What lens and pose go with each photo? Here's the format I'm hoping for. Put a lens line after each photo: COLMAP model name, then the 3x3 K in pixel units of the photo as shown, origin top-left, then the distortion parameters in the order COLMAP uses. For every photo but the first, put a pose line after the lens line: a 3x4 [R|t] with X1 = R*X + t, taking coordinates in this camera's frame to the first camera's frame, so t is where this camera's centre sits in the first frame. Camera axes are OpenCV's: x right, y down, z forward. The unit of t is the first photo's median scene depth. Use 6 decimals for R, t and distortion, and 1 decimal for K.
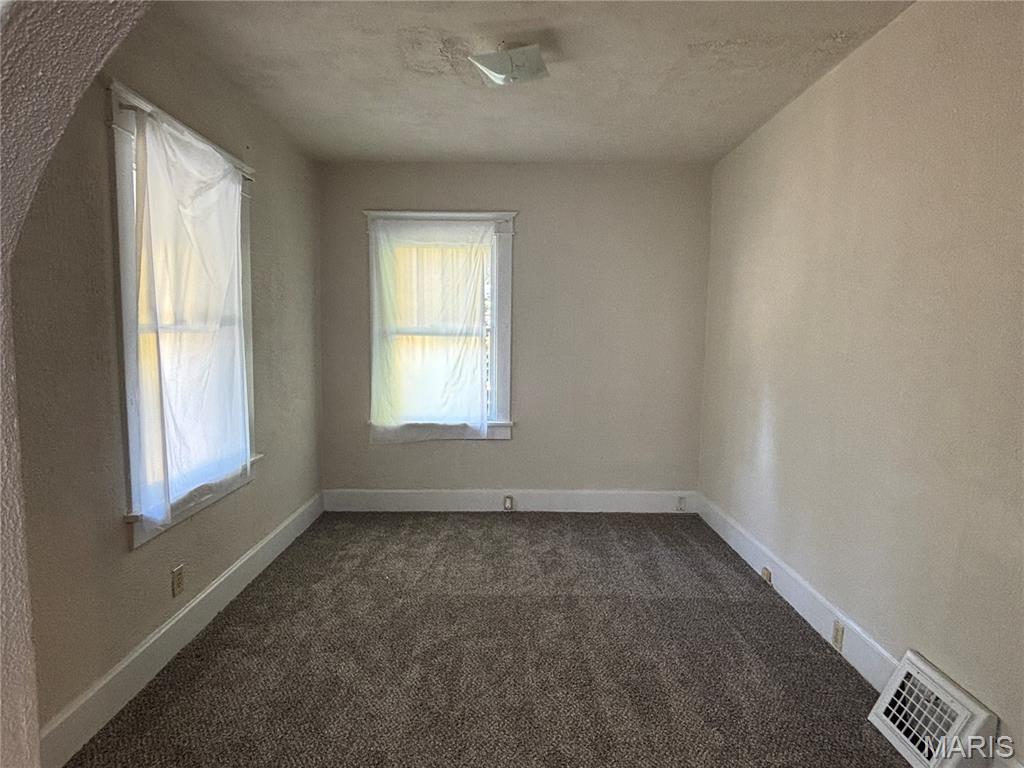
lens RADIAL K [[565.1, 0, 512.0], [0, 565.1, 384.0], [0, 0, 1]] dist [0.017927, -0.022385]
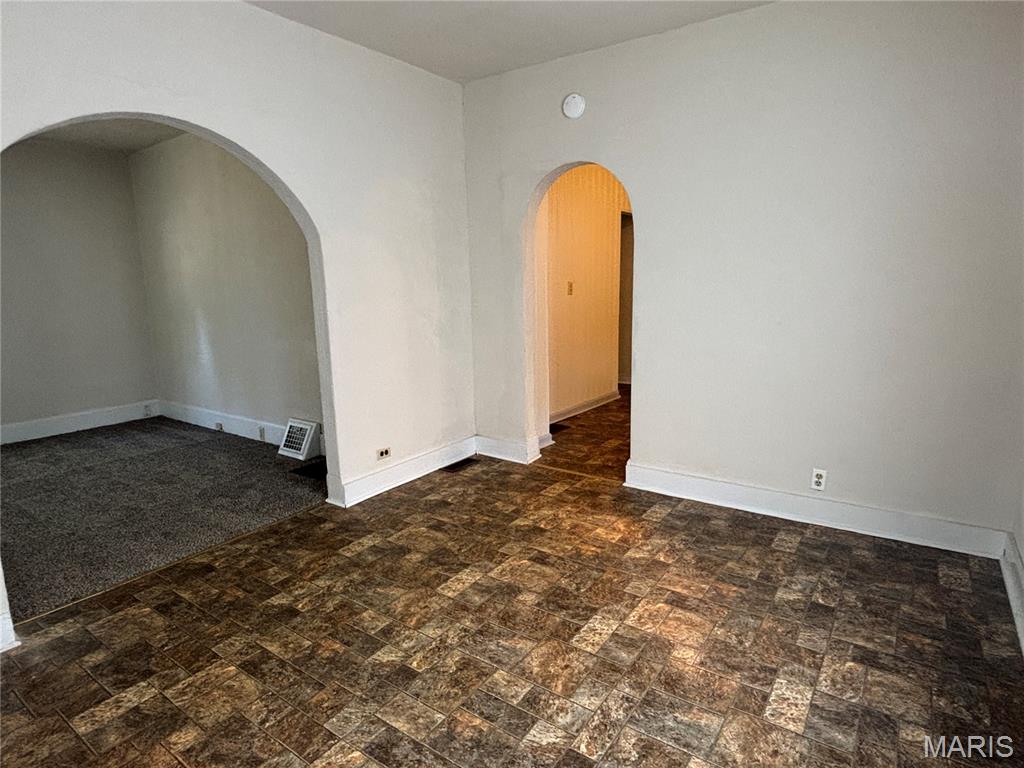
lens RADIAL K [[565.1, 0, 512.0], [0, 565.1, 384.0], [0, 0, 1]] dist [0.017927, -0.022385]
pose [[0.579475, -0.164858, 0.798142, -0.404241], [0.101039, 0.986304, 0.130366, 0.097864], [-0.808703, 0.005100, 0.588196, -0.750883]]
